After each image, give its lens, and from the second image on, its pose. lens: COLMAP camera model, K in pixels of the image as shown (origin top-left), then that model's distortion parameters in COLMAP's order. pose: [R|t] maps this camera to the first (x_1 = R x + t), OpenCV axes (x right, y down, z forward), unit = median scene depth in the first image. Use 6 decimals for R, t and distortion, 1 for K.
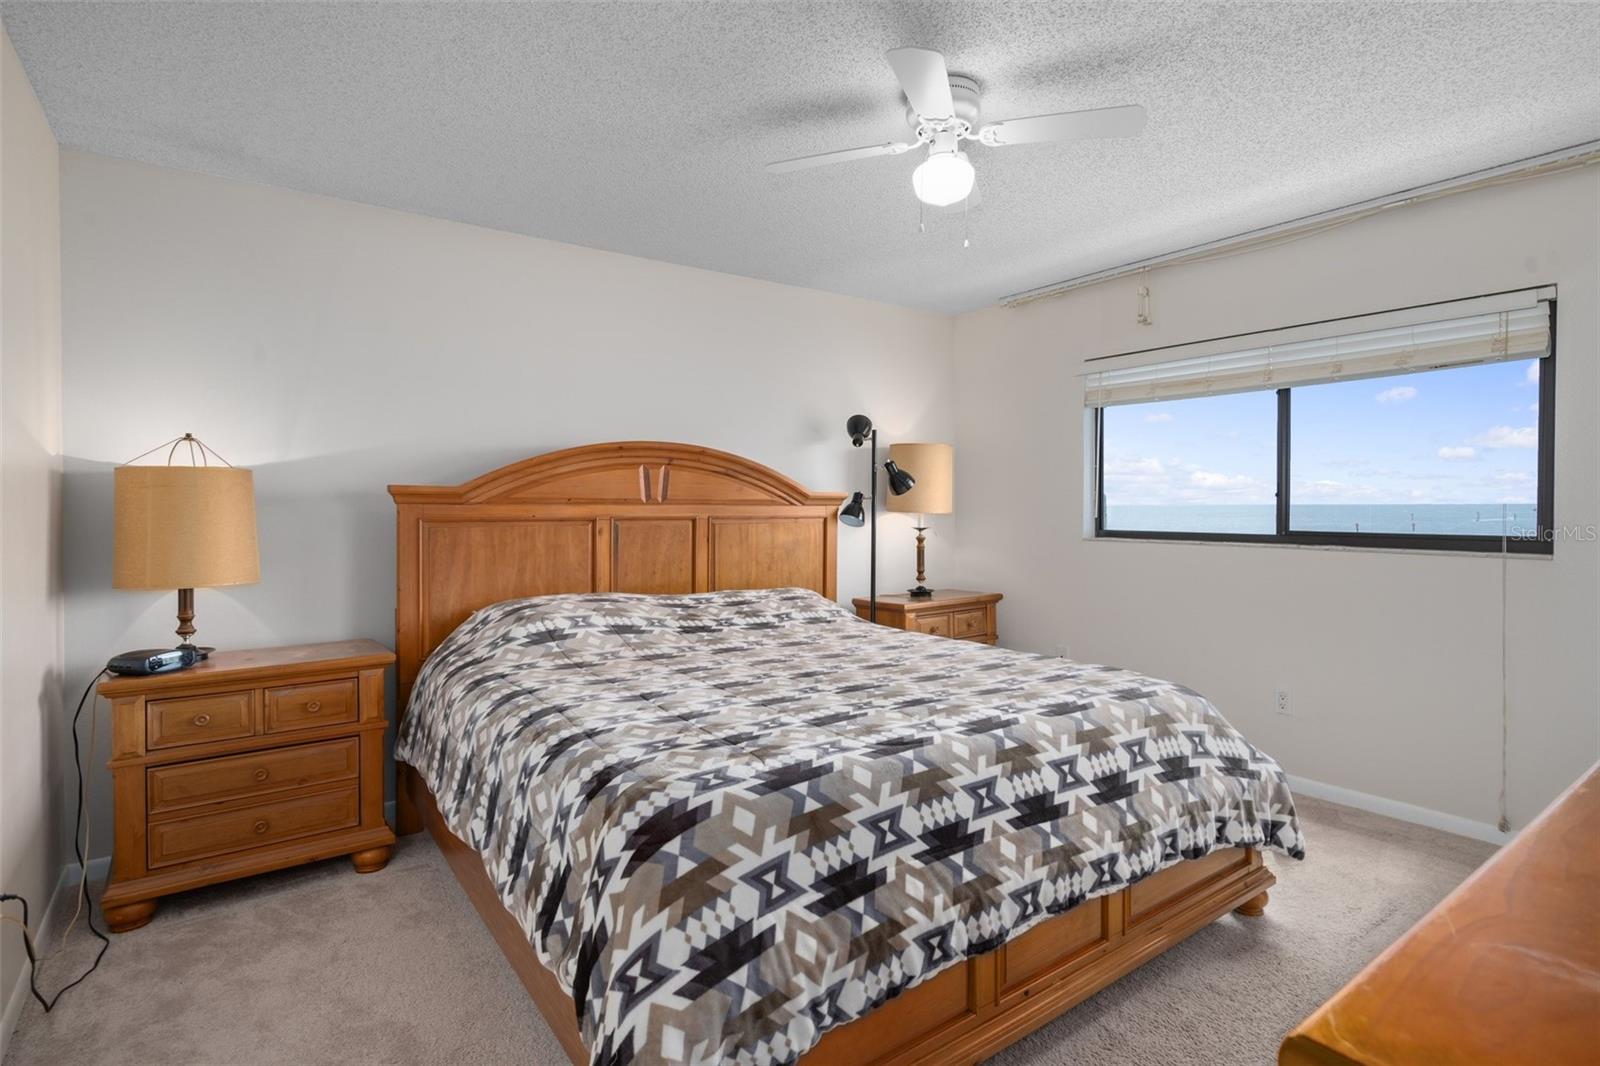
lens RADIAL K [[797.8, 0, 840.2], [0, 797.8, 525.0], [0, 0, 1]] dist [-0.033615, -0.000052]
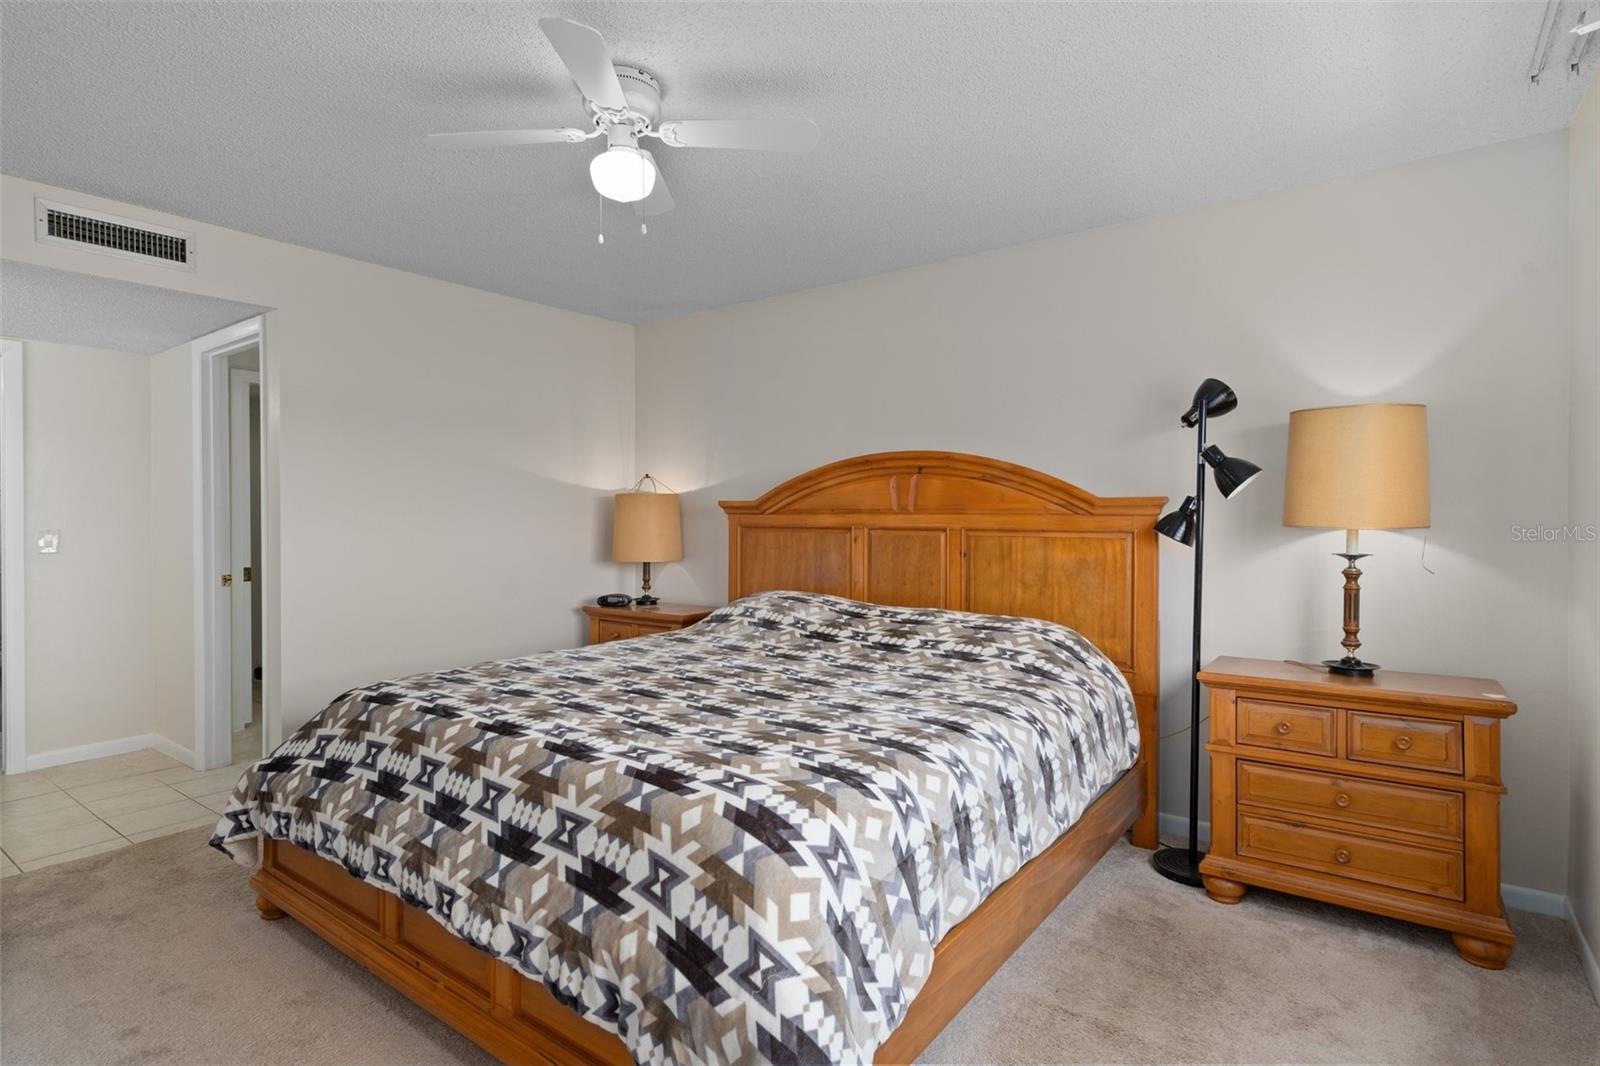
lens RADIAL K [[797.8, 0, 840.2], [0, 797.8, 525.0], [0, 0, 1]] dist [-0.033615, -0.000052]
pose [[0.282134, 0.001760, -0.959373, 0.714501], [-0.030965, 0.999494, -0.007272, -0.002756], [0.958875, 0.031758, 0.282046, 0.656440]]
